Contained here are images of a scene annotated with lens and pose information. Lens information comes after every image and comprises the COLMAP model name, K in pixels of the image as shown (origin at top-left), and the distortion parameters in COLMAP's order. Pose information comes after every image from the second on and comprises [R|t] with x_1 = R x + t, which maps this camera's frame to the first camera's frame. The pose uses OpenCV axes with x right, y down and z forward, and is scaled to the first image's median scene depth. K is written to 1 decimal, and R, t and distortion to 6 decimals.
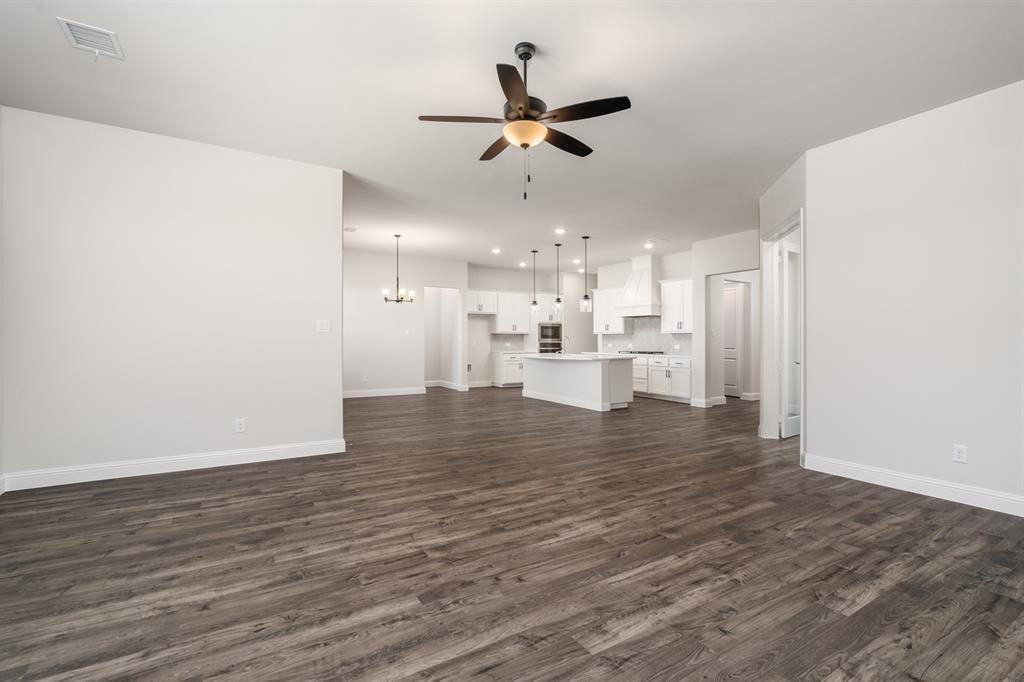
lens RADIAL K [[463.8, 0, 512.4], [0, 463.8, 338.2], [0, 0, 1]] dist [-0.002092, 0.000550]
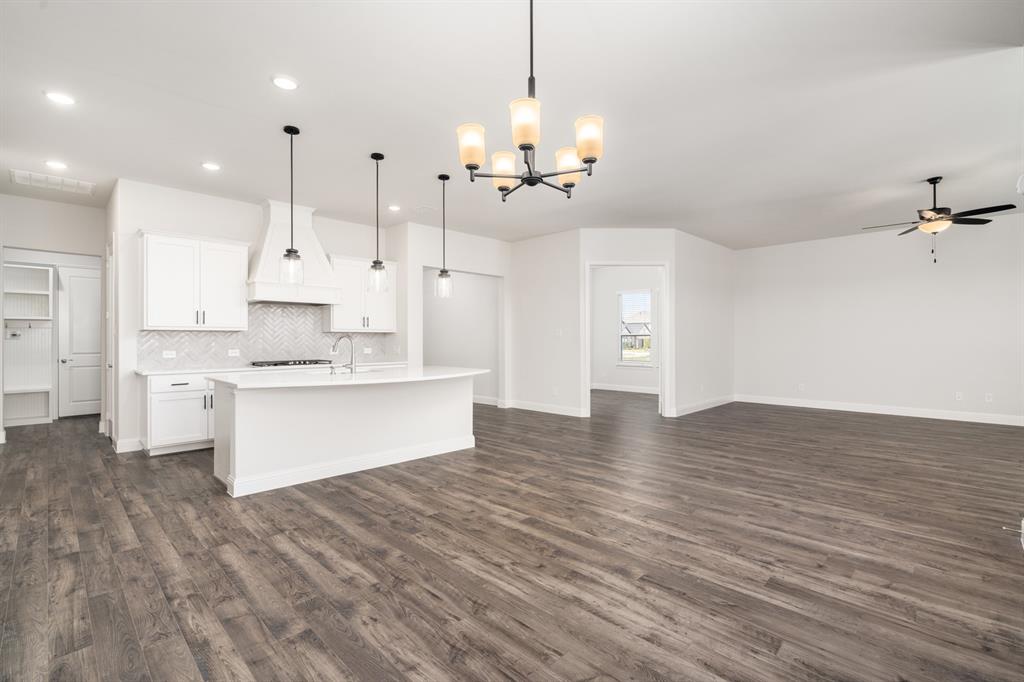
lens RADIAL K [[463.8, 0, 512.4], [0, 463.8, 338.2], [0, 0, 1]] dist [-0.002092, 0.000550]
pose [[-0.235922, 0.001591, 0.971771, -0.343398], [-0.001181, 0.999997, -0.001924, -0.000554], [-0.971771, -0.001601, -0.235919, 0.776935]]
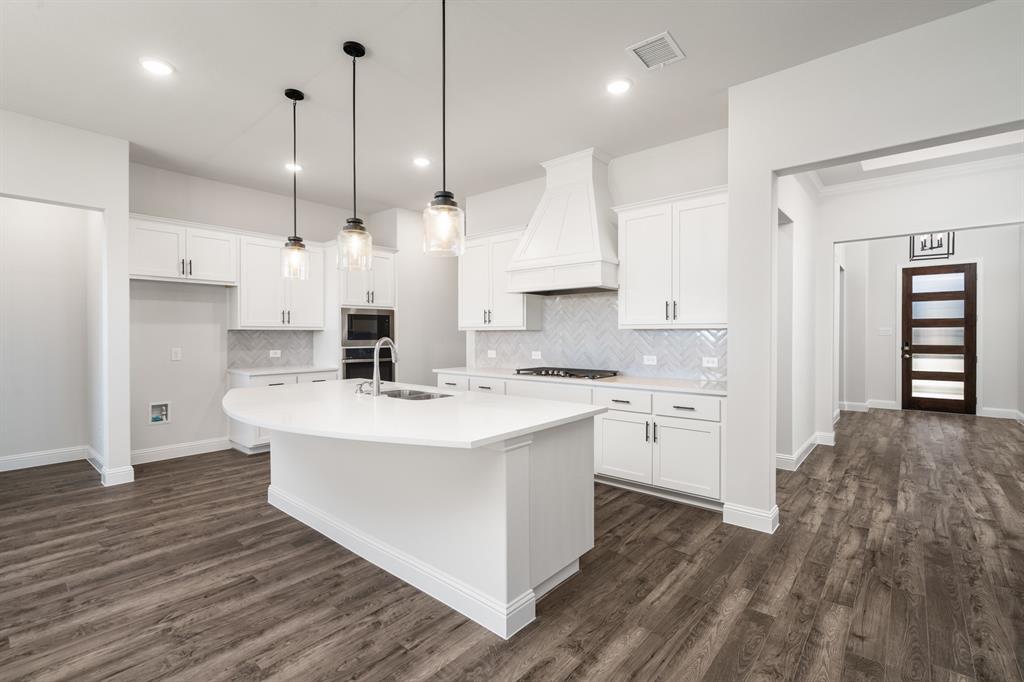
lens RADIAL K [[463.8, 0, 512.4], [0, 463.8, 338.2], [0, 0, 1]] dist [-0.002092, 0.000550]
pose [[0.952812, -0.007691, 0.303463, 0.083190], [0.004051, 0.999912, 0.012625, -0.006953], [-0.303533, -0.010800, 0.952760, 0.531738]]
